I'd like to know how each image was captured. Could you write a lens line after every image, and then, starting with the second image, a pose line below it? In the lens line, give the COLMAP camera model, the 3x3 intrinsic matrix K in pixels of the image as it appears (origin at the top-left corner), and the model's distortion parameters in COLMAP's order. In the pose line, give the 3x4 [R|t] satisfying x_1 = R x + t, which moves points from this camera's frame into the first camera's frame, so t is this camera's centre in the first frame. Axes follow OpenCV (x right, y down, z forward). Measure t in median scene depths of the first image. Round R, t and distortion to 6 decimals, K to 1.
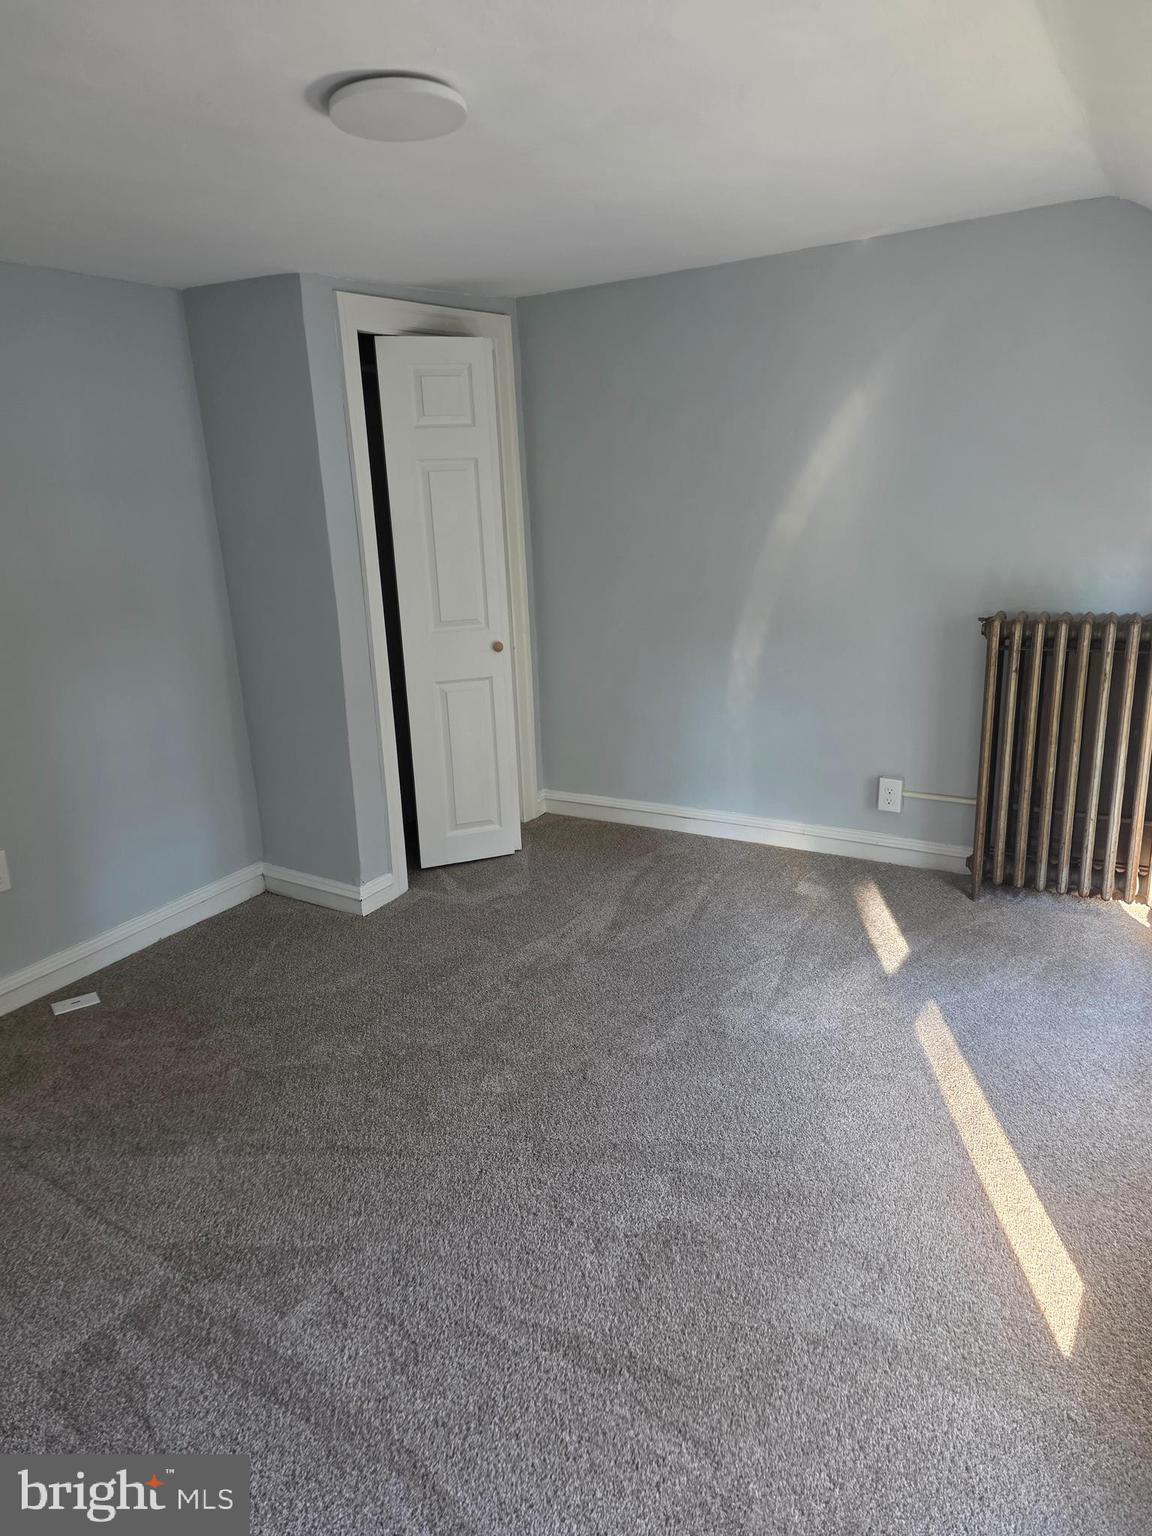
lens RADIAL K [[1032.4, 0, 578.4], [0, 1032.4, 765.4], [0, 0, 1]] dist [0.054060, -0.029651]
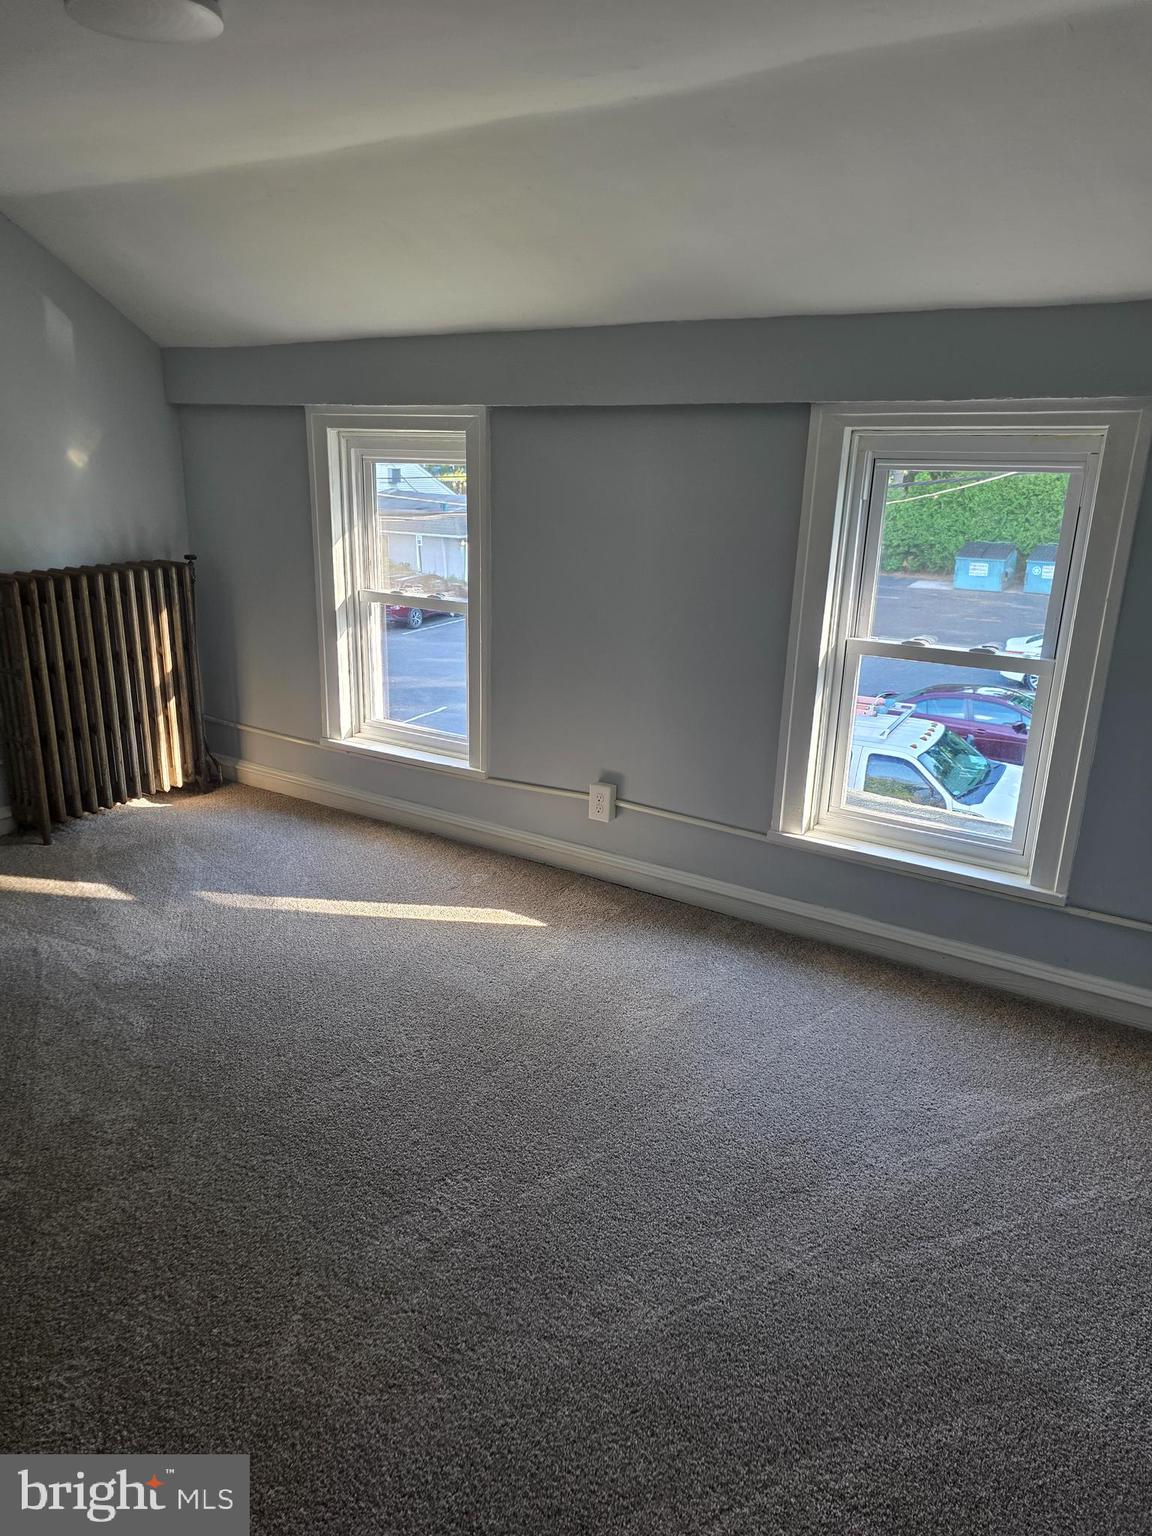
lens RADIAL K [[1032.4, 0, 576.1], [0, 1032.4, 771.3], [0, 0, 1]] dist [0.054060, -0.029651]
pose [[0.047779, -0.258881, 0.964727, -0.763750], [0.258824, 0.936051, 0.238368, -0.072851], [-0.964742, 0.238306, 0.111729, 0.424417]]
